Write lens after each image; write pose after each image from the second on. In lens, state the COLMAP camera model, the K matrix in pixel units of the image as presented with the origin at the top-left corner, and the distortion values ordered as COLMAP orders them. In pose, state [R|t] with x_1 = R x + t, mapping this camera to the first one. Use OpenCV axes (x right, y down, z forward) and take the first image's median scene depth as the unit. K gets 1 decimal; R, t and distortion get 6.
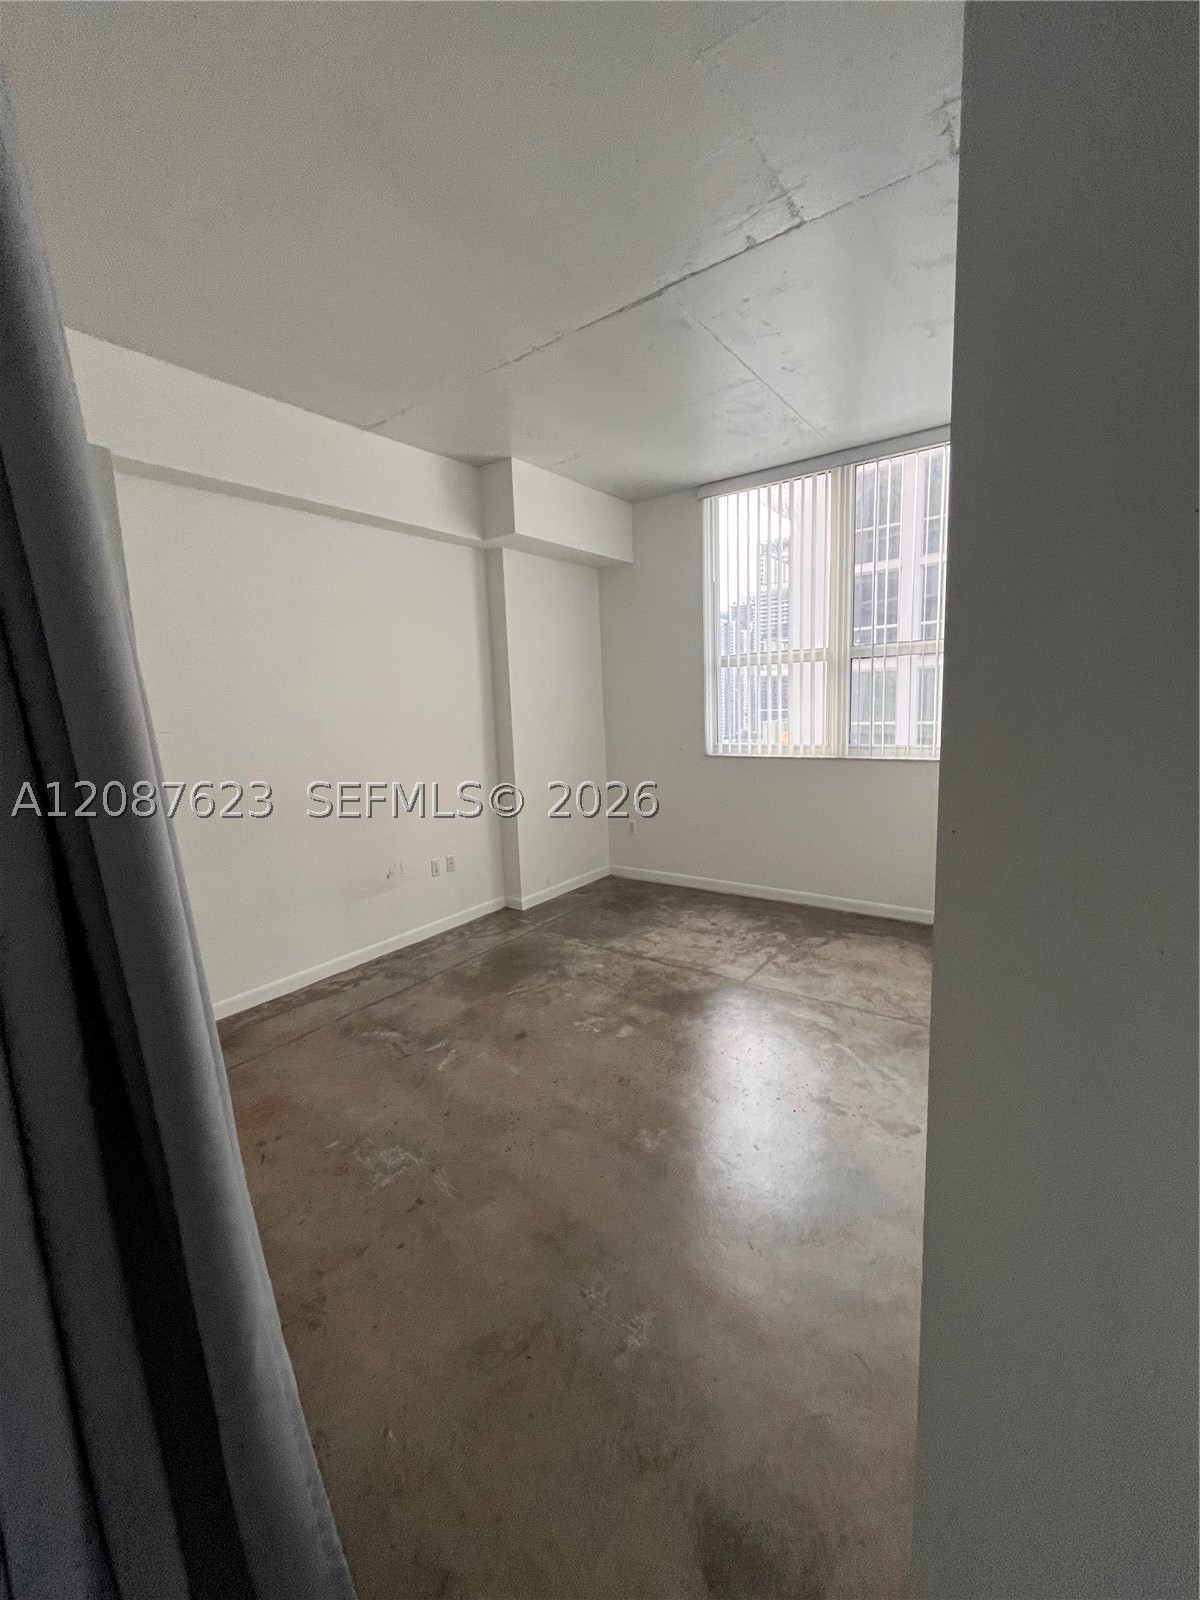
lens RADIAL K [[650.7, 0, 599.4], [0, 650.7, 796.2], [0, 0, 1]] dist [-0.000867, -0.000461]
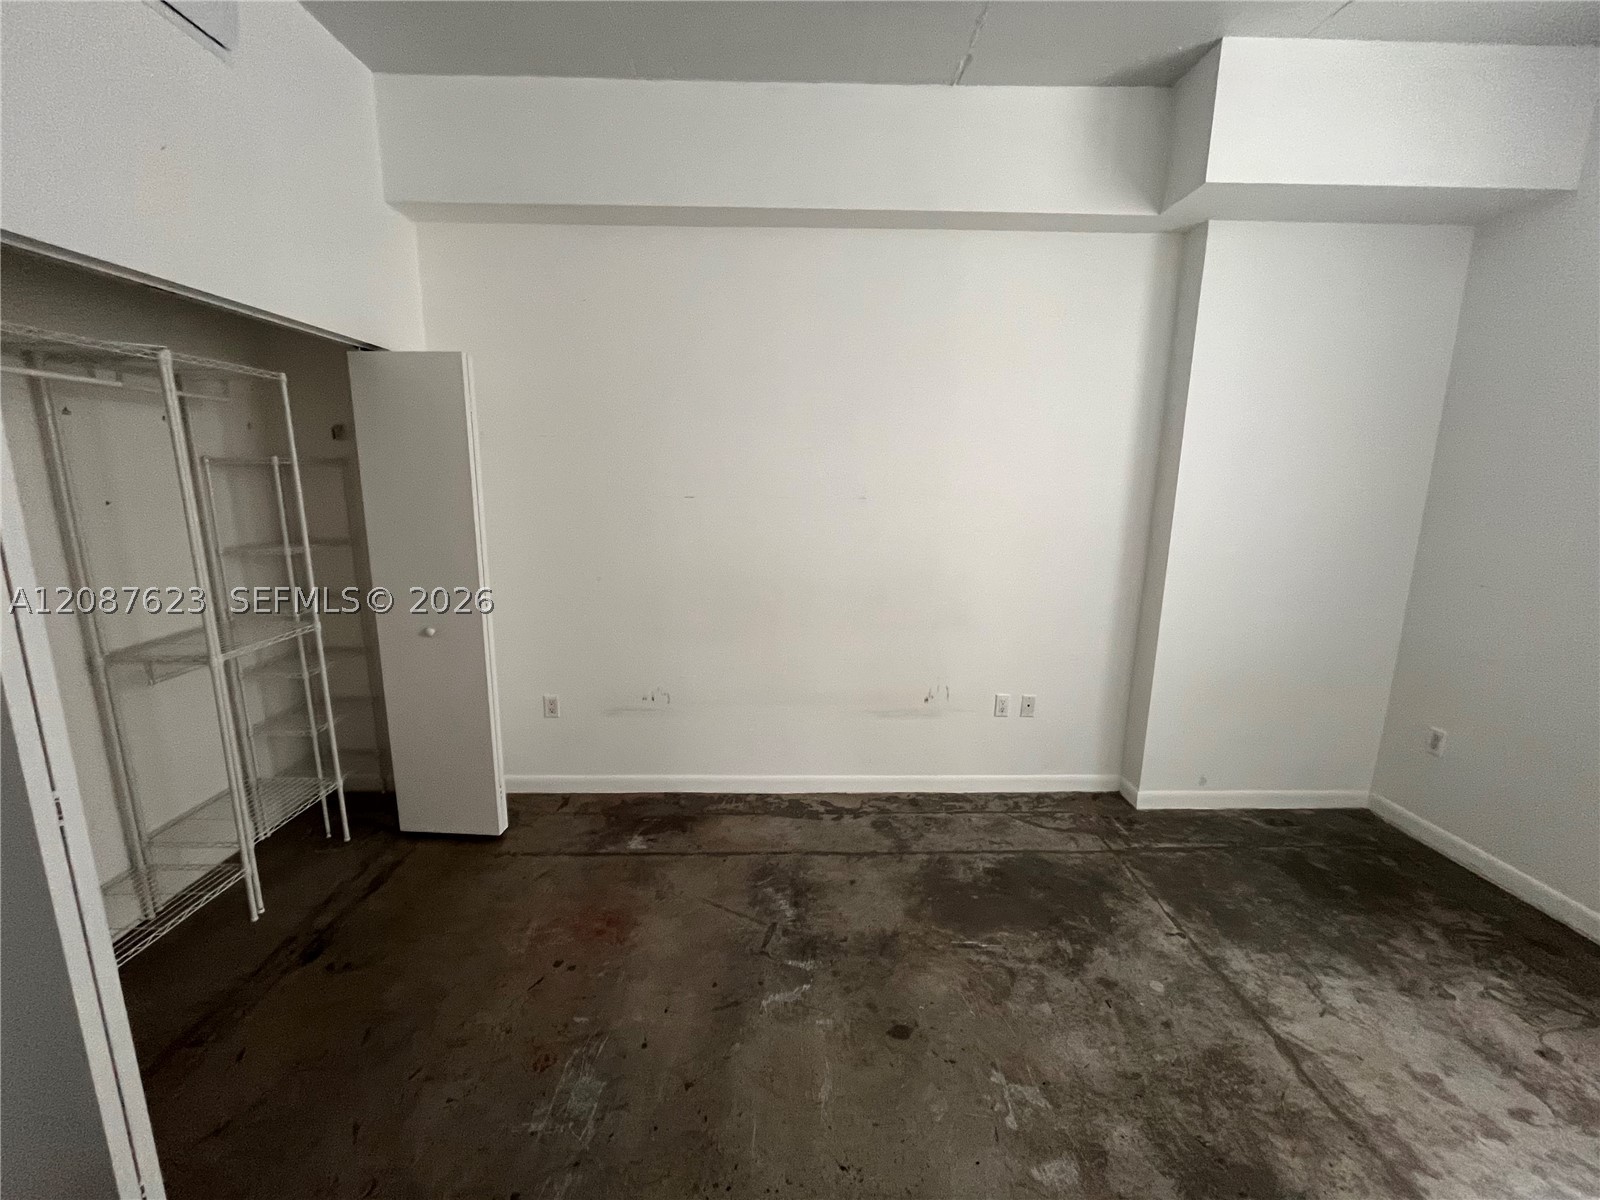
lens RADIAL K [[650.7, 0, 796.7], [0, 650.7, 599.0], [0, 0, 1]] dist [-0.000867, -0.000461]
pose [[0.605692, 0.192680, -0.772018, 0.170581], [-0.148485, 0.980565, 0.128234, -0.076539], [0.781722, 0.036963, 0.622530, 0.415407]]
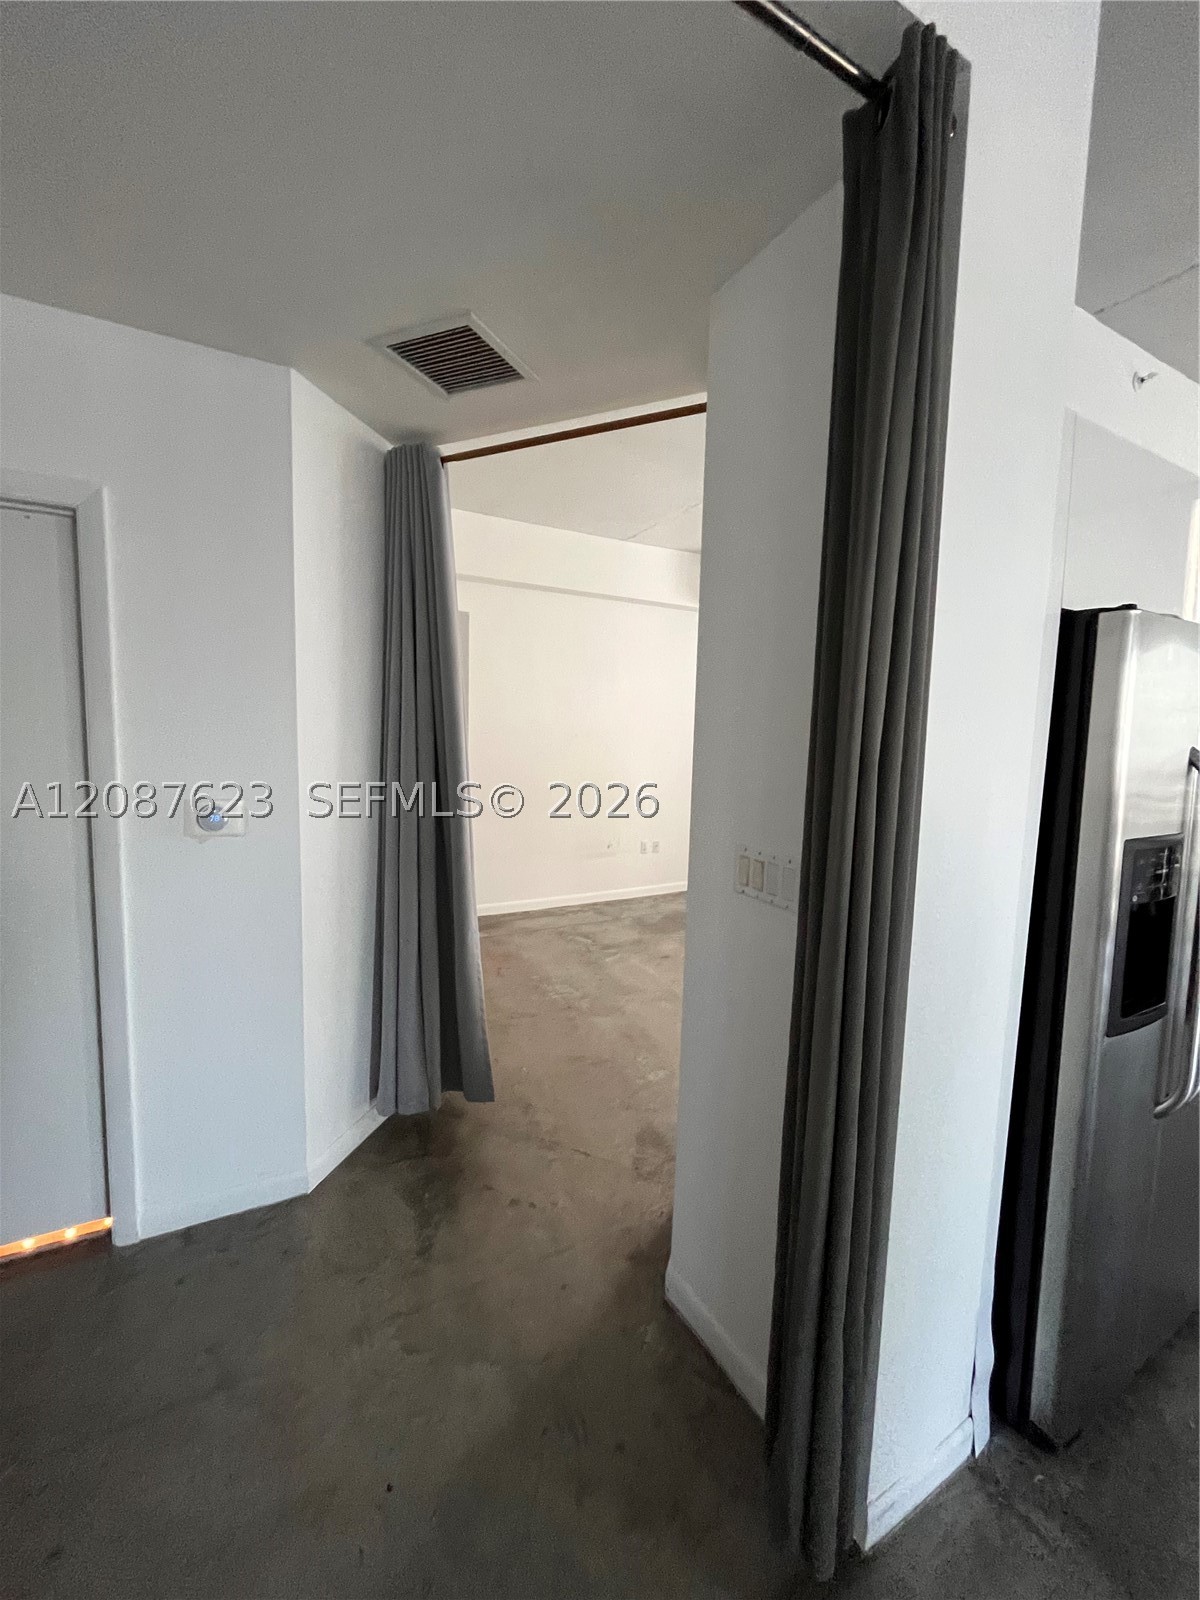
lens RADIAL K [[650.7, 0, 599.4], [0, 650.7, 796.2], [0, 0, 1]] dist [-0.000867, -0.000461]
pose [[0.904251, 0.100597, -0.414981, 0.244810], [-0.118160, 0.992853, -0.016791, 0.044189], [0.410326, 0.064217, 0.909675, -0.310711]]
